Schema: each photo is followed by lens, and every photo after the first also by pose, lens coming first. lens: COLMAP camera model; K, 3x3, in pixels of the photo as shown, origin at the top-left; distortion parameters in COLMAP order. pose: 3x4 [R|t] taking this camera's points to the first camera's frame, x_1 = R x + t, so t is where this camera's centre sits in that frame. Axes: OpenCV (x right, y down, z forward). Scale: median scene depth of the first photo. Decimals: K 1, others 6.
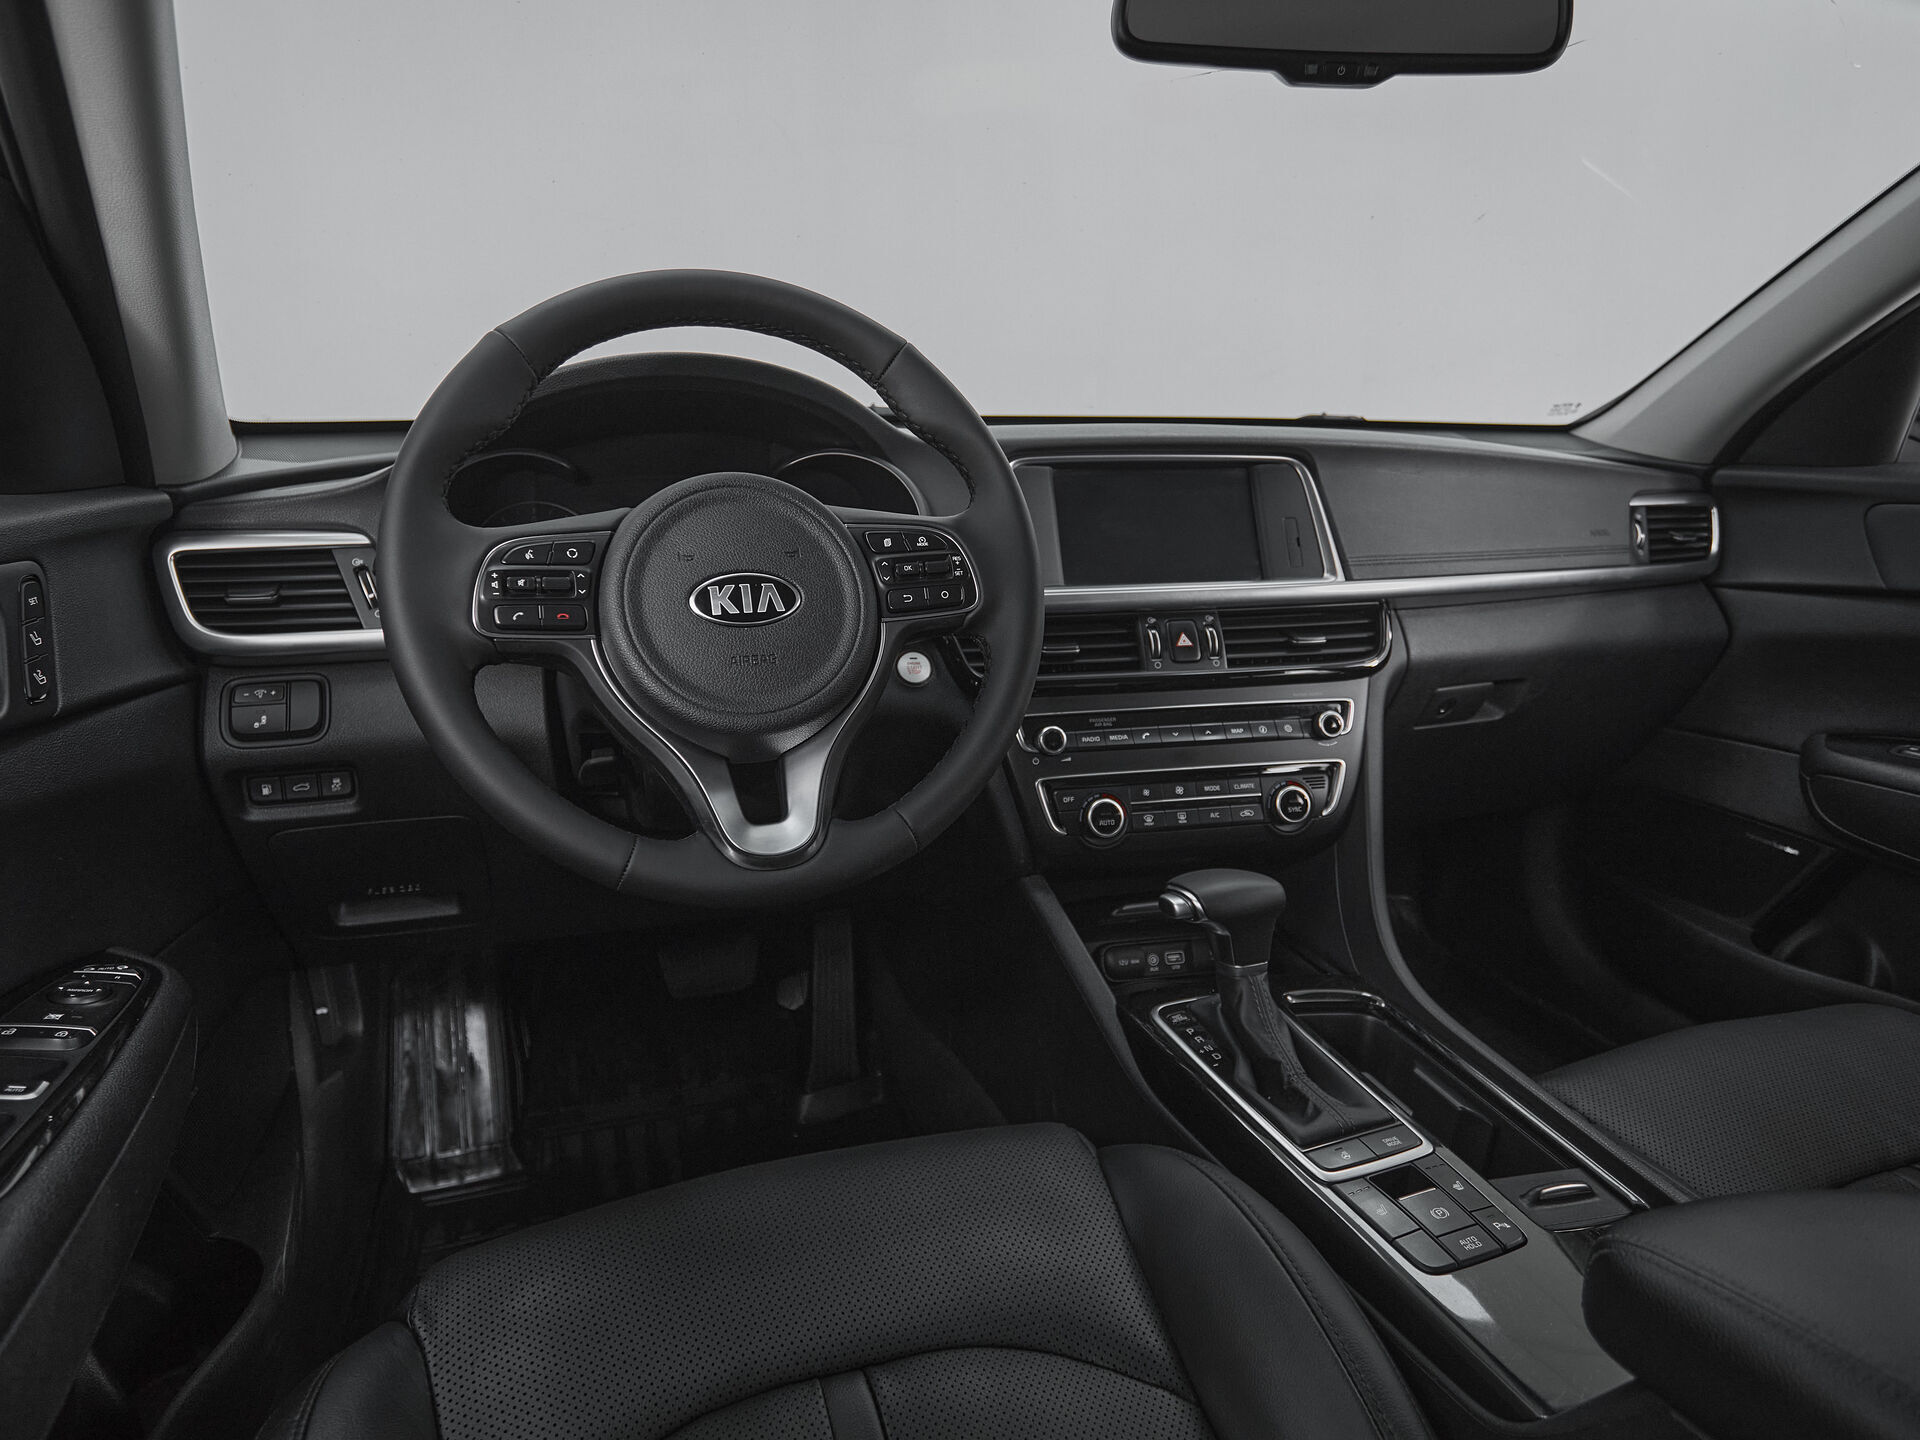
lens RADIAL K [[1034.6, 0, 885.7], [0, 1034.6, 738.9], [0, 0, 1]] dist [-0.008462, -0.000102]
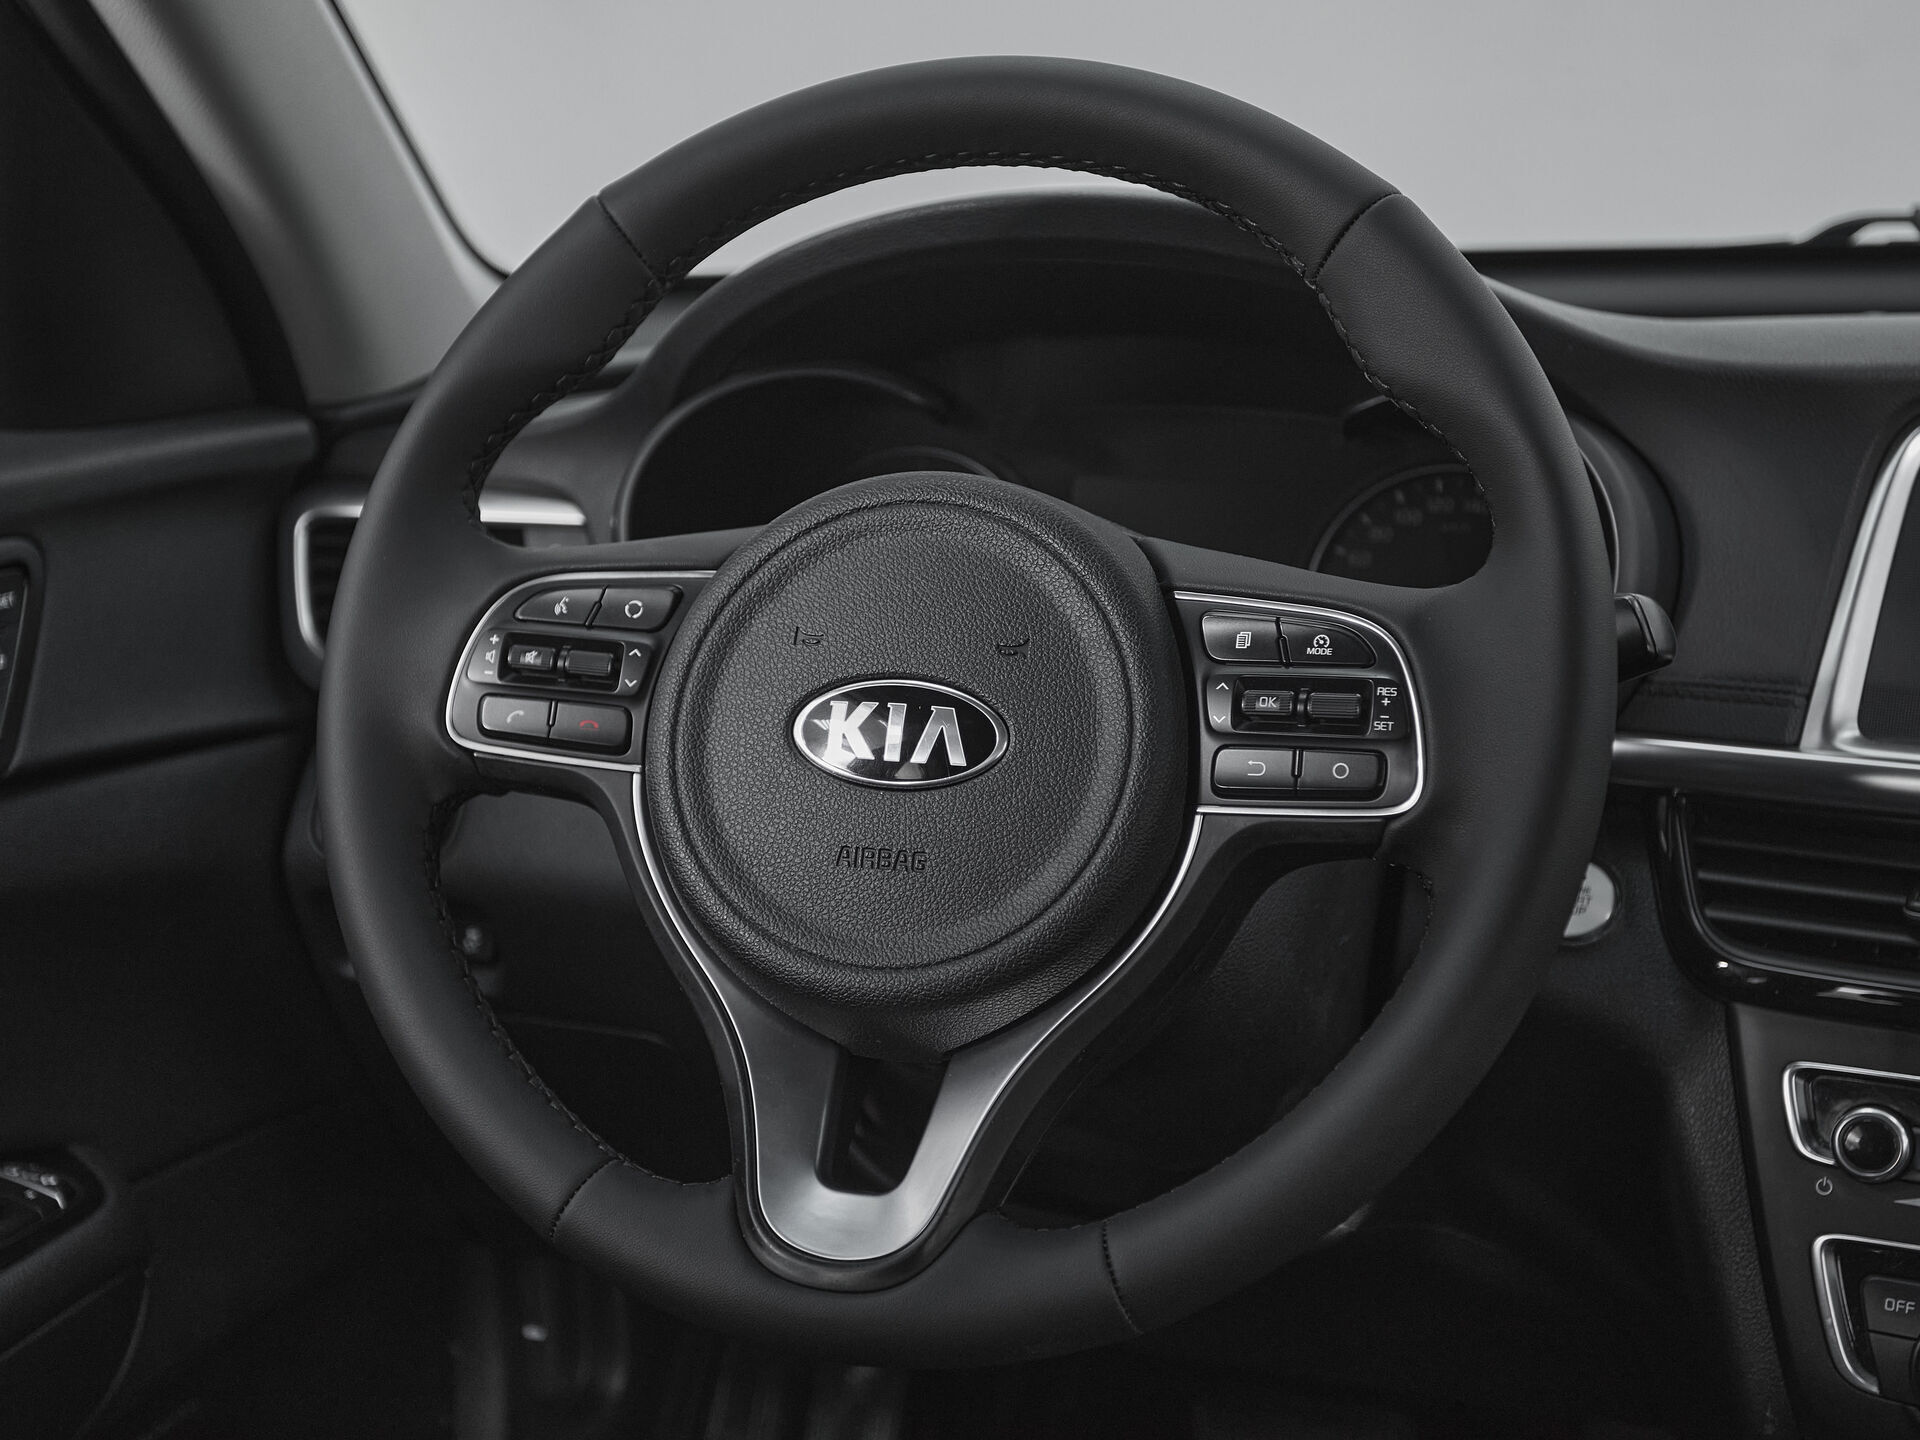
lens RADIAL K [[2437.9, 0, 972.3], [0, 2437.9, 740.5], [0, 0, 1]] dist [0.029761, 0.000000]
pose [[0.812134, 0.128345, -0.569180, 0.385516], [-0.155426, 0.987847, 0.000982, -0.095523], [0.562389, 0.087668, 0.822212, 0.042175]]
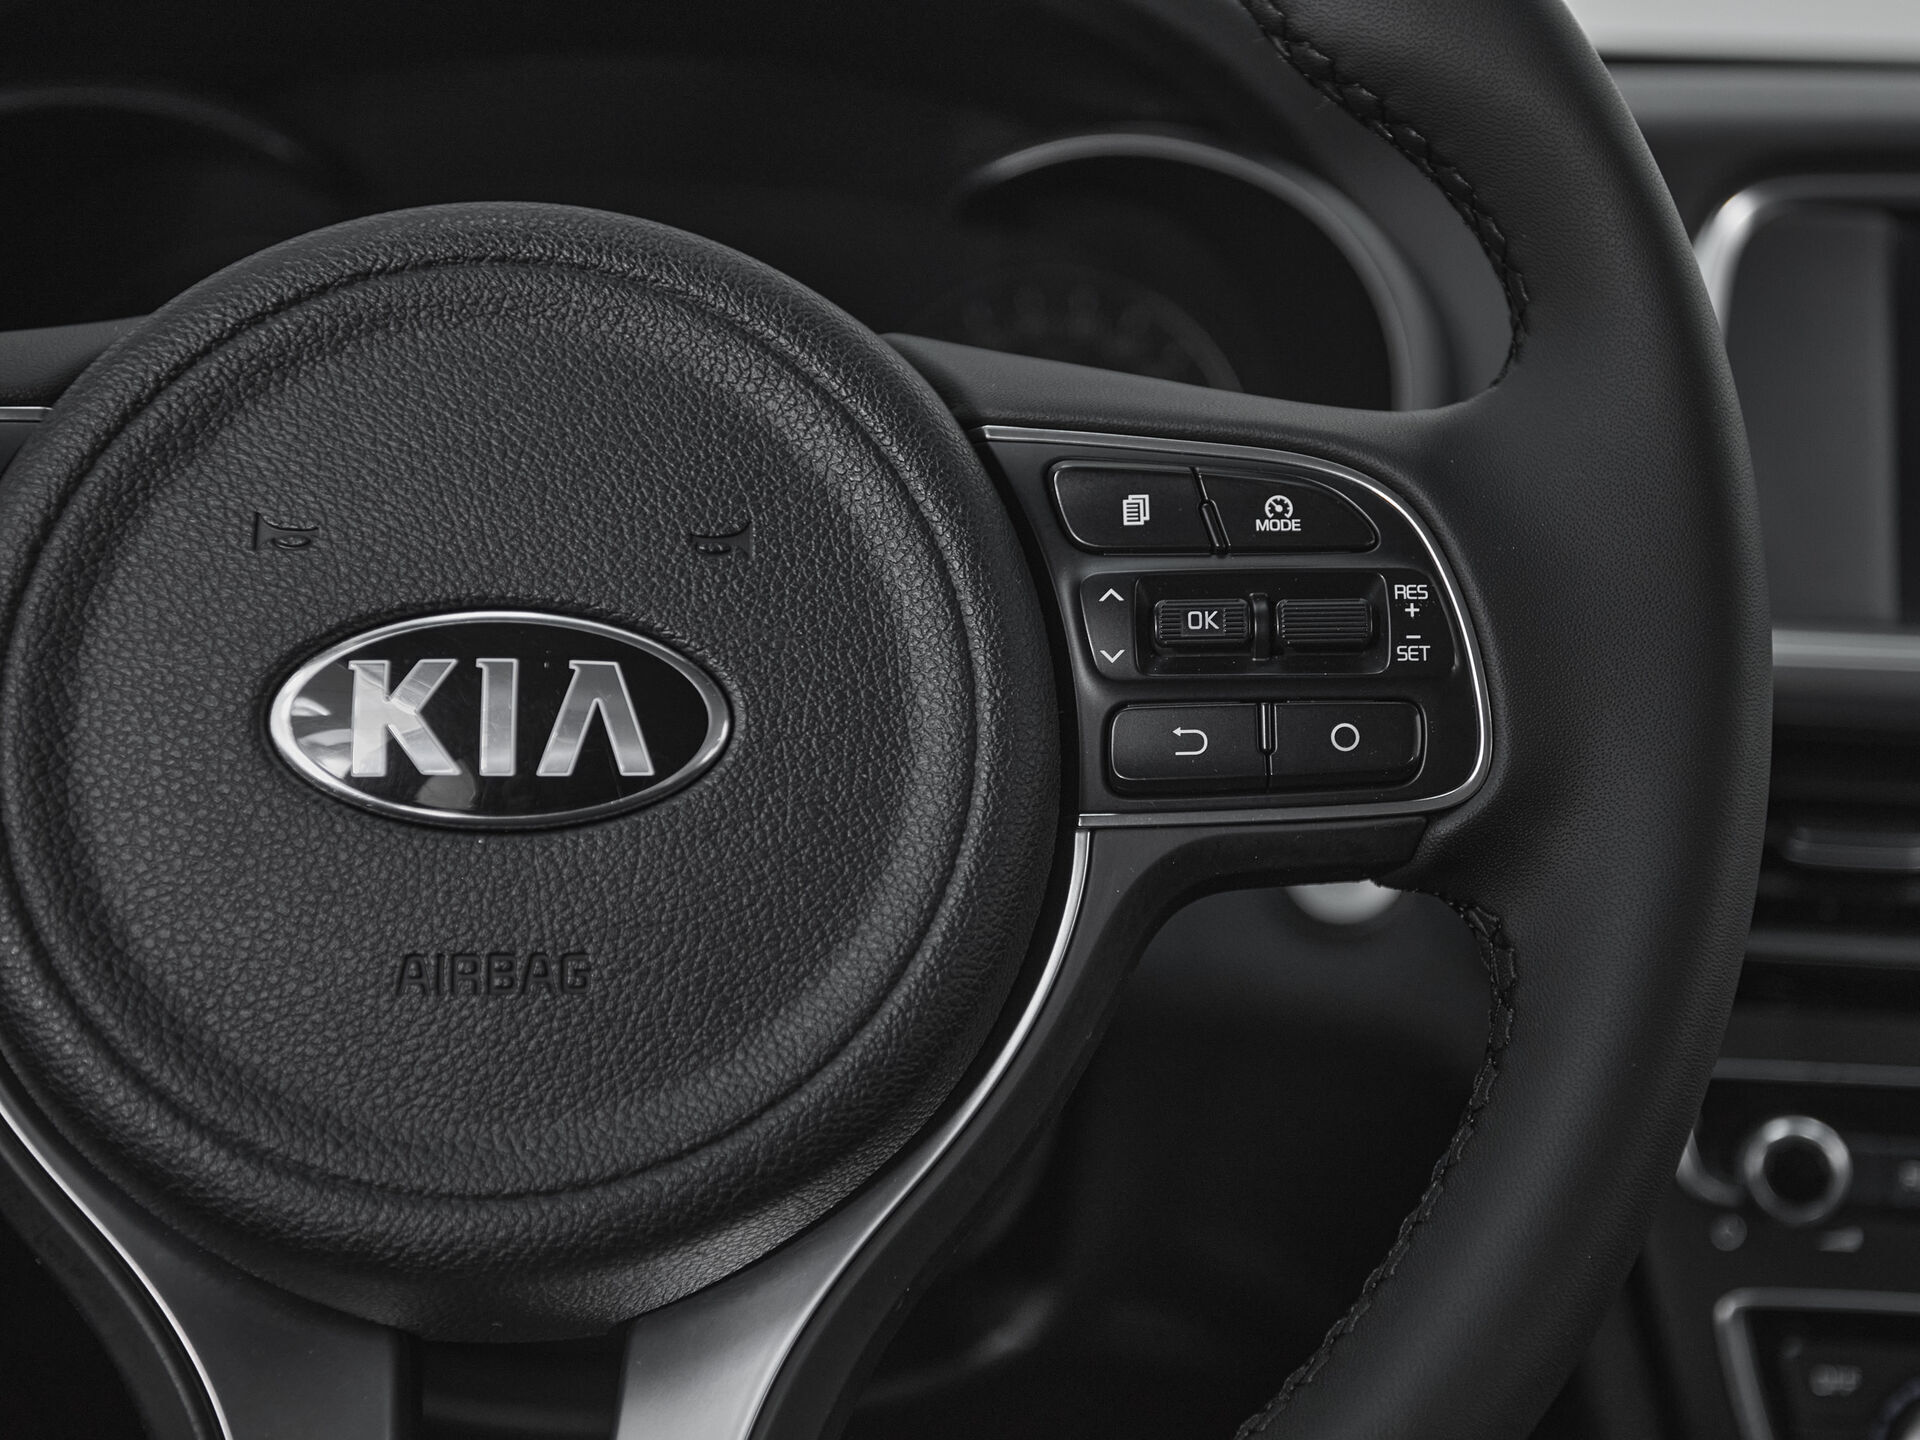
lens RADIAL K [[2227.6, 0, 1037.7], [0, 2227.6, 720.9], [0, 0, 1]] dist [0.033383, 0.000000]
pose [[0.975753, 0.091499, -0.198830, 0.067639], [-0.093582, 0.995611, -0.001081, -0.100769], [0.197858, 0.019662, 0.980033, 0.344426]]
